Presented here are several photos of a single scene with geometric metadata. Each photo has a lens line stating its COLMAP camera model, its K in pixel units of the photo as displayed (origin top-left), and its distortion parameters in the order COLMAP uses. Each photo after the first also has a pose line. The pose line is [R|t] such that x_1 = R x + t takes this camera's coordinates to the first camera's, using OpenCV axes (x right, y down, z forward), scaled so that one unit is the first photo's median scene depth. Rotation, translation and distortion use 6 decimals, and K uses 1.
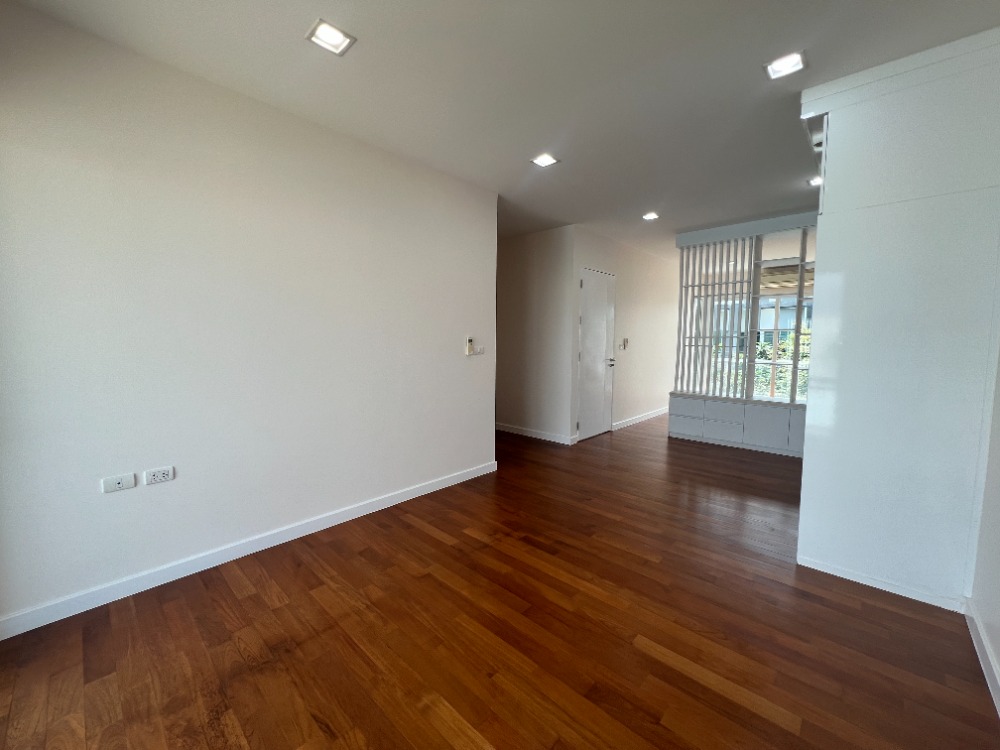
lens RADIAL K [[399.9, 0, 500.9], [0, 399.9, 367.0], [0, 0, 1]] dist [-0.008741, -0.000992]
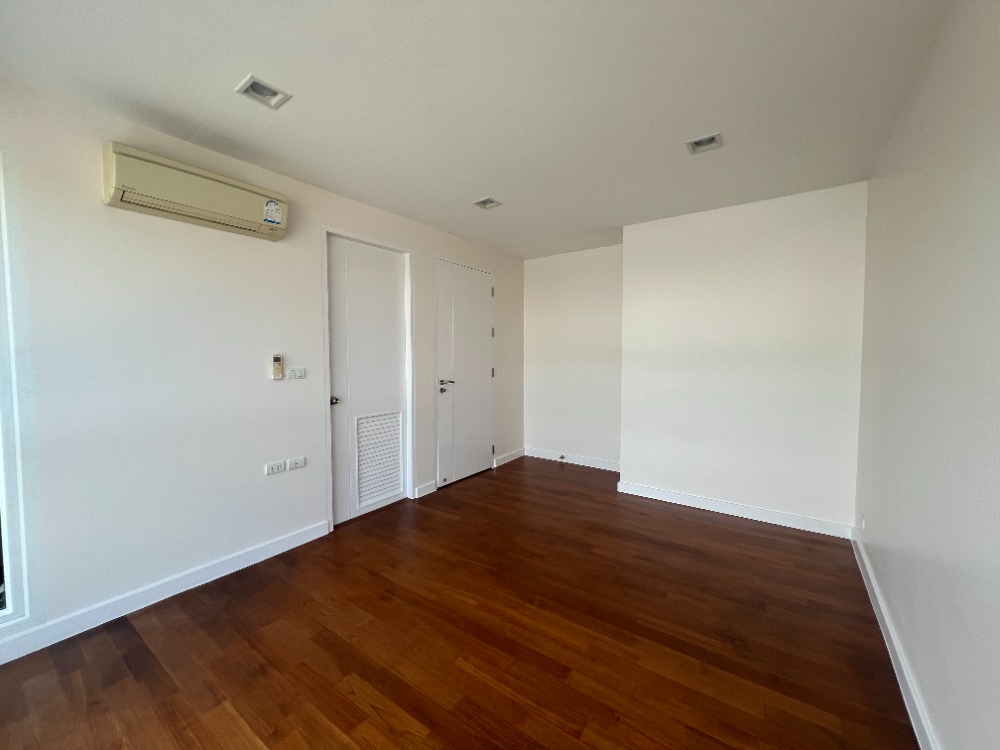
lens RADIAL K [[400.1, 0, 499.7], [0, 400.1, 374.5], [0, 0, 1]] dist [-0.004621, -0.000699]
pose [[0.990853, -0.024444, 0.132715, 0.213793], [0.025988, 0.999613, -0.009916, -0.020328], [-0.132421, 0.013274, 0.991105, 0.225750]]
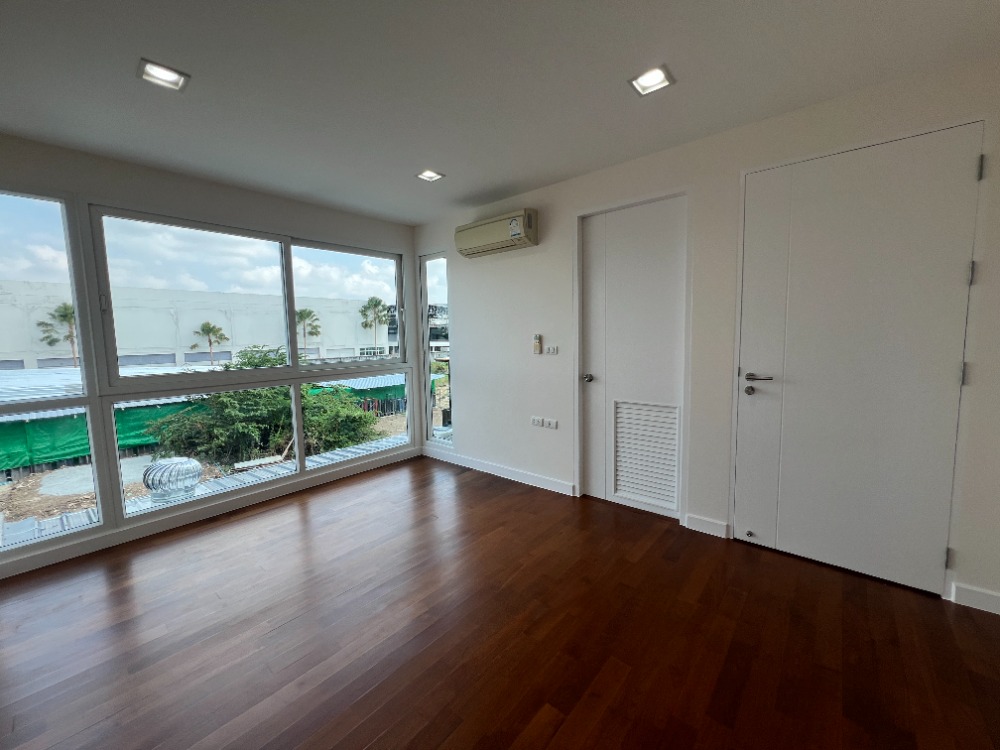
lens RADIAL K [[400.1, 0, 501.7], [0, 400.1, 377.6], [0, 0, 1]] dist [-0.004621, -0.000699]
pose [[0.046254, 0.088453, -0.995006, 0.650008], [-0.046826, 0.995169, 0.086291, -0.041660], [0.997832, 0.042601, 0.050173, 0.673173]]
